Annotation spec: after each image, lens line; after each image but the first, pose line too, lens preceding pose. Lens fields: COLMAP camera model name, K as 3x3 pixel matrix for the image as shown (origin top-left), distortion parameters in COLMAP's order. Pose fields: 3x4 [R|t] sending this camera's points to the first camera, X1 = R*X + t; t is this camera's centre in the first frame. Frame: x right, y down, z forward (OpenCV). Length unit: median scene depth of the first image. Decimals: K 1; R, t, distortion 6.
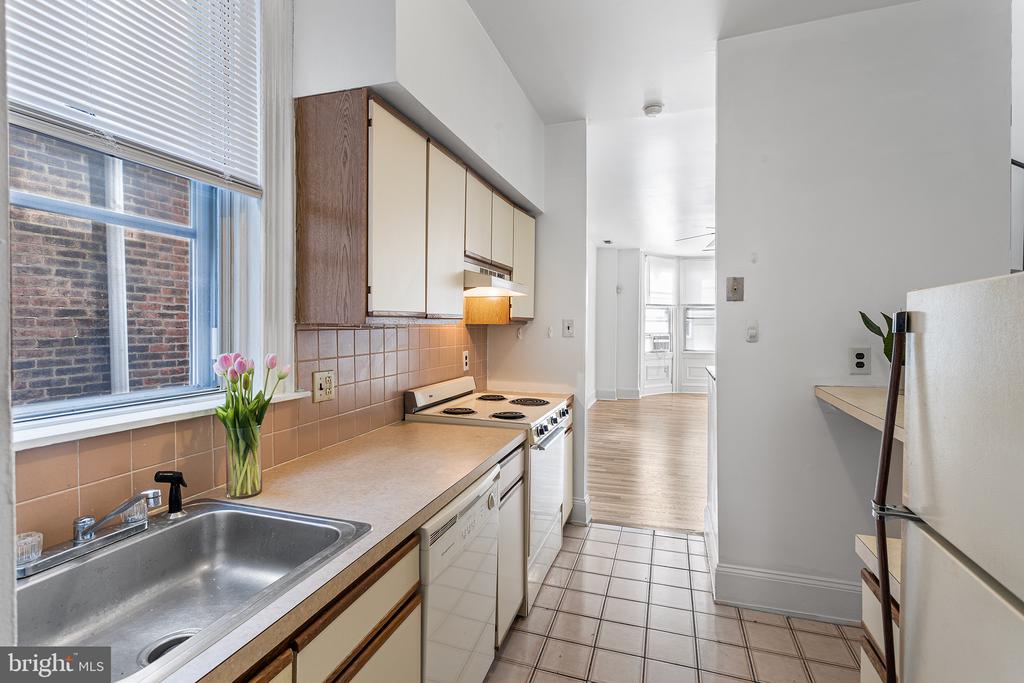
lens RADIAL K [[484.3, 0, 500.9], [0, 484.3, 338.5], [0, 0, 1]] dist [0.000268, 0.000065]
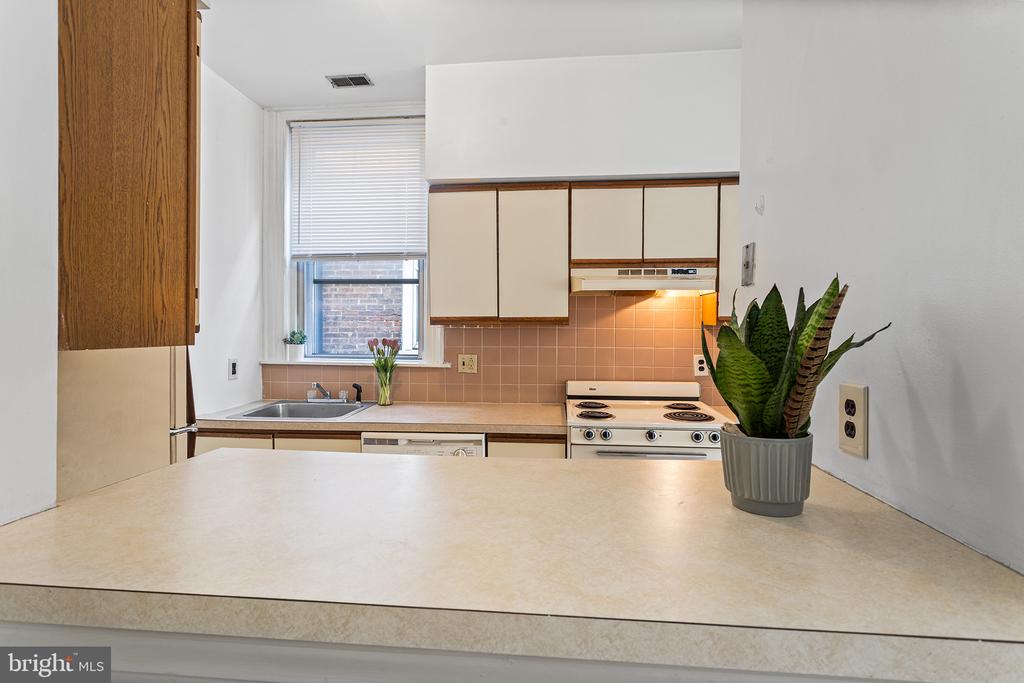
lens RADIAL K [[495.5, 0, 509.2], [0, 495.5, 328.3], [0, 0, 1]] dist [0.001273, 0.000725]
pose [[0.236692, 0.008707, -0.971546, 0.261323], [-0.026405, 0.999648, 0.002526, -0.005590], [0.971226, 0.025056, 0.236838, 0.152156]]
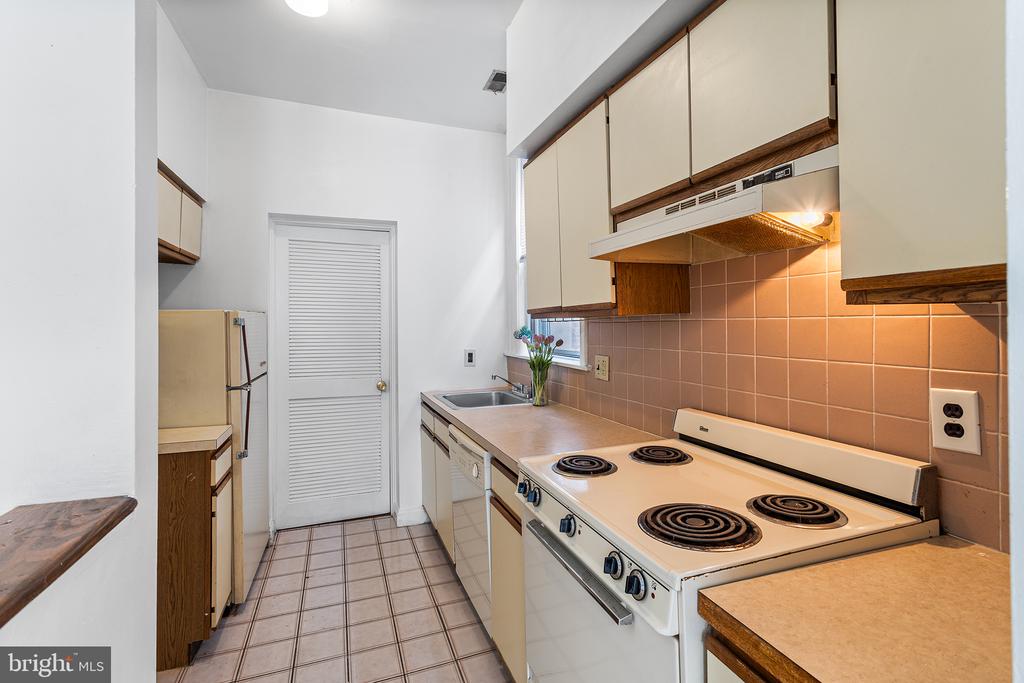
lens RADIAL K [[484.1, 0, 510.1], [0, 484.1, 325.5], [0, 0, 1]] dist [0.000408, 0.000294]
pose [[-0.781110, 0.009381, -0.624323, 0.123467], [-0.004193, 0.999786, 0.020268, -0.007261], [0.624380, 0.018450, -0.780903, 0.375547]]
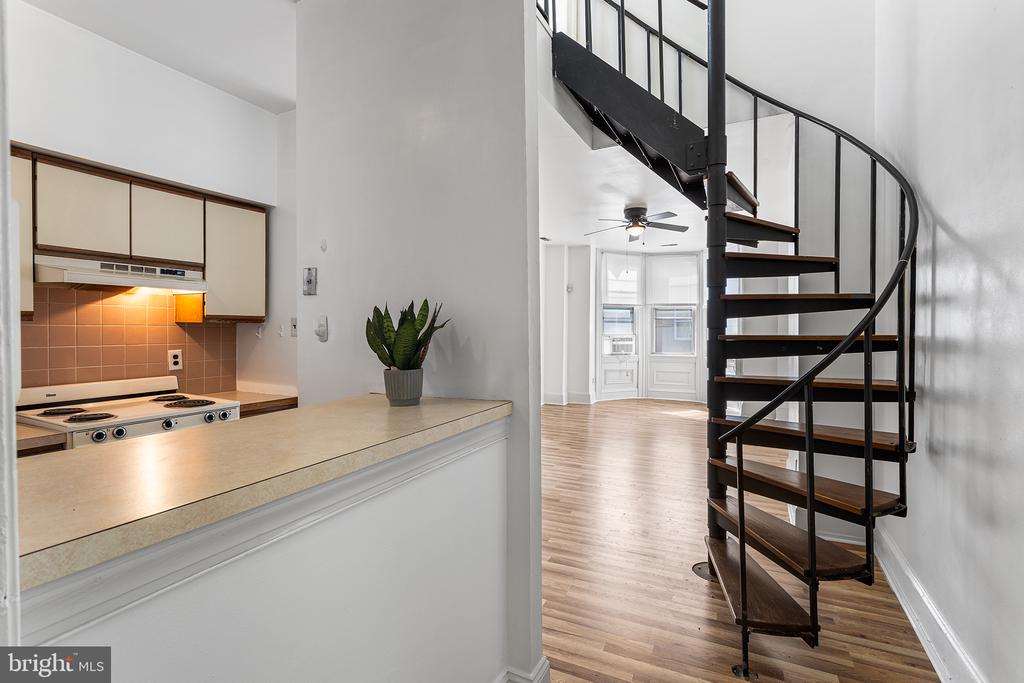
lens RADIAL K [[484.1, 0, 510.1], [0, 484.1, 325.5], [0, 0, 1]] dist [0.000408, 0.000294]
pose [[0.992243, 0.003141, -0.124272, 0.251800], [-0.006794, 0.999557, -0.028976, 0.000232], [0.124126, 0.029595, 0.991825, 0.041787]]
